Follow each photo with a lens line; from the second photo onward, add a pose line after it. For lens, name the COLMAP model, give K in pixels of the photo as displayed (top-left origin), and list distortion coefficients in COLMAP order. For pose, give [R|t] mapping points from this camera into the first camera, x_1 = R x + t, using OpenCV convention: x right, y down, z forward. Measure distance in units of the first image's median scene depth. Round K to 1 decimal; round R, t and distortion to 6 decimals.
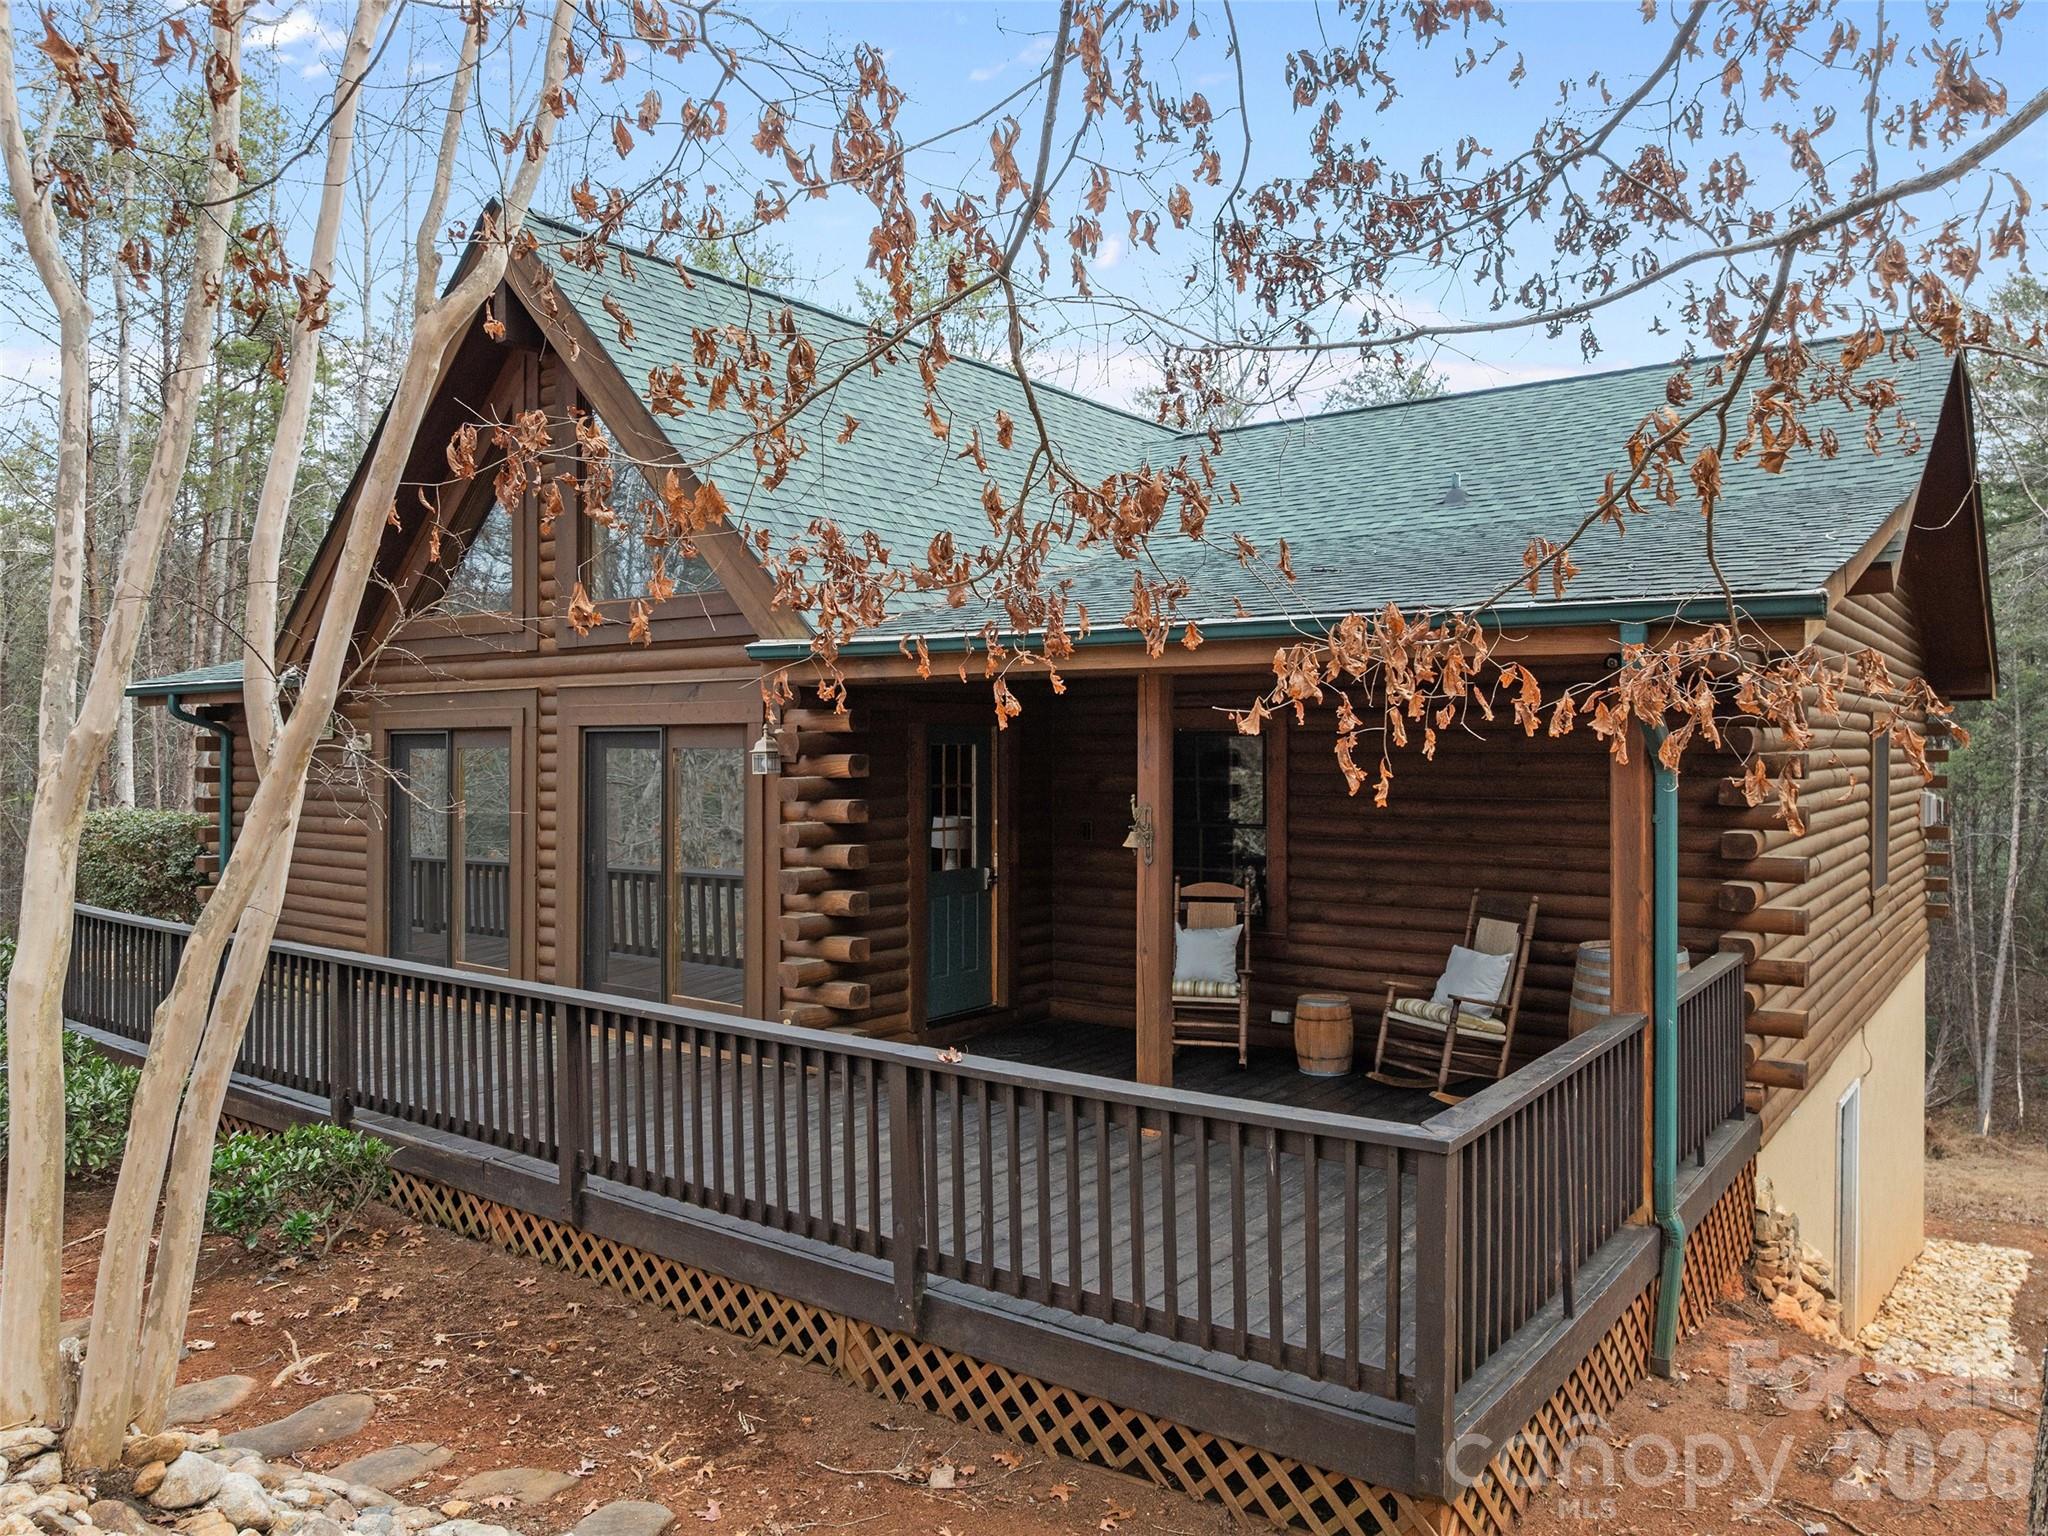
lens RADIAL K [[1446.4, 0, 1024.0], [0, 1446.4, 768.0], [0, 0, 1]] dist [-0.047167, 0.007548]
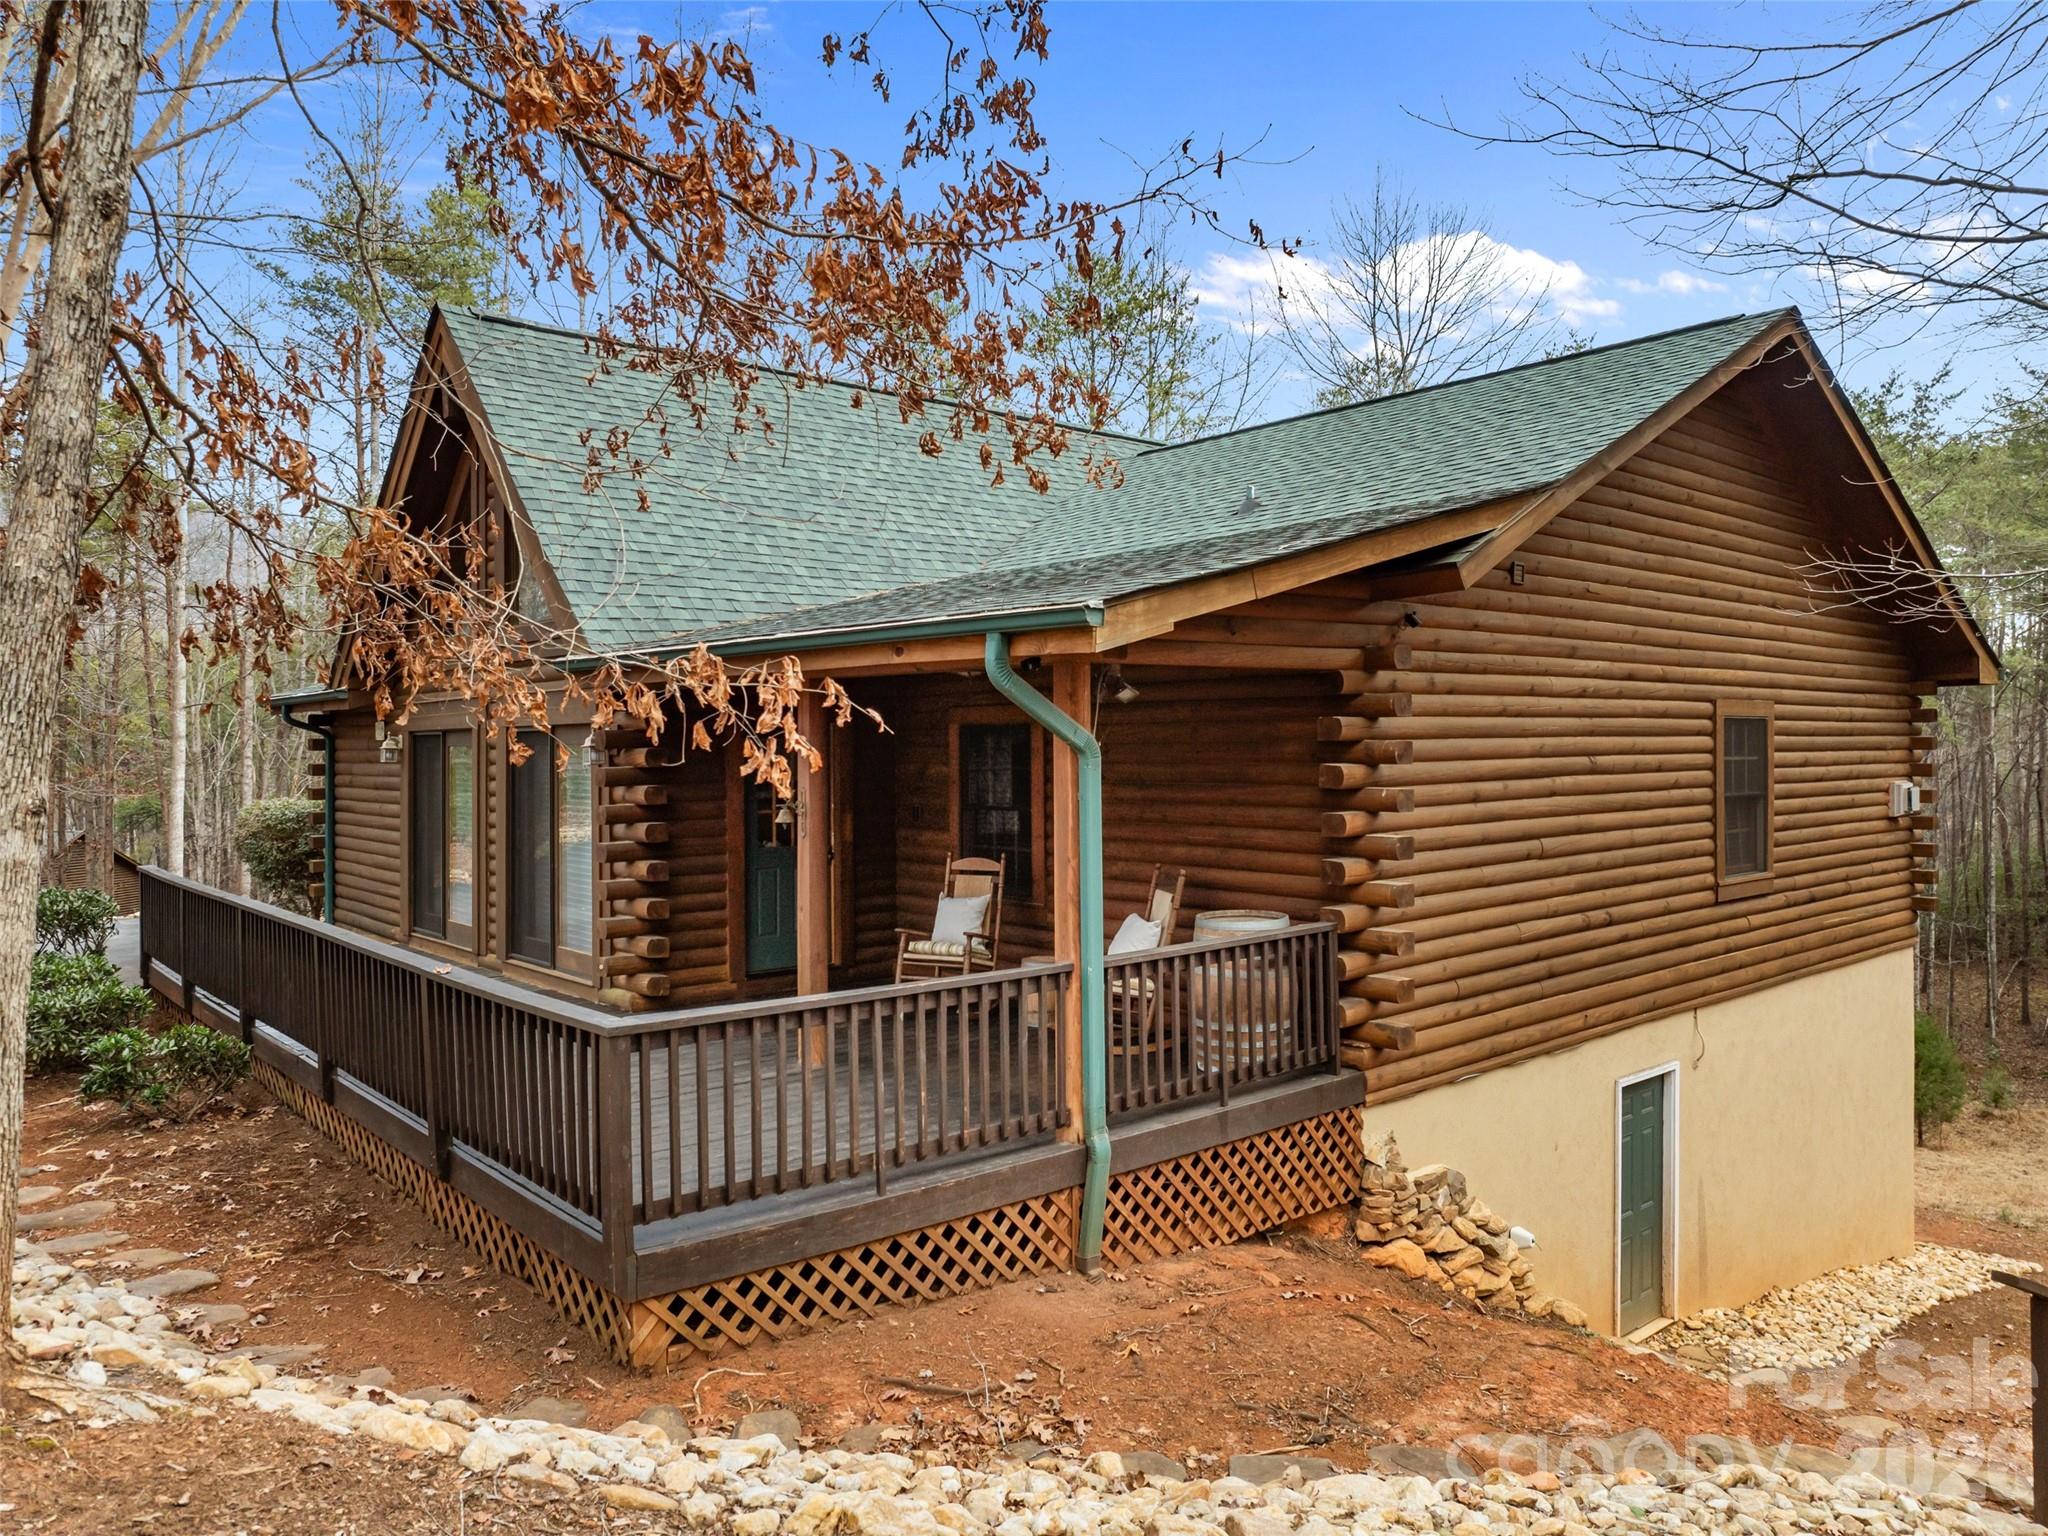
lens RADIAL K [[1421.6, 0, 1024.0], [0, 1421.6, 768.0], [0, 0, 1]] dist [-0.062258, 0.032009]
pose [[0.977746, -0.004735, -0.209740, 0.513228], [0.005053, 0.999987, 0.000980, 0.009088], [0.209733, -0.002018, 0.977757, -0.114658]]
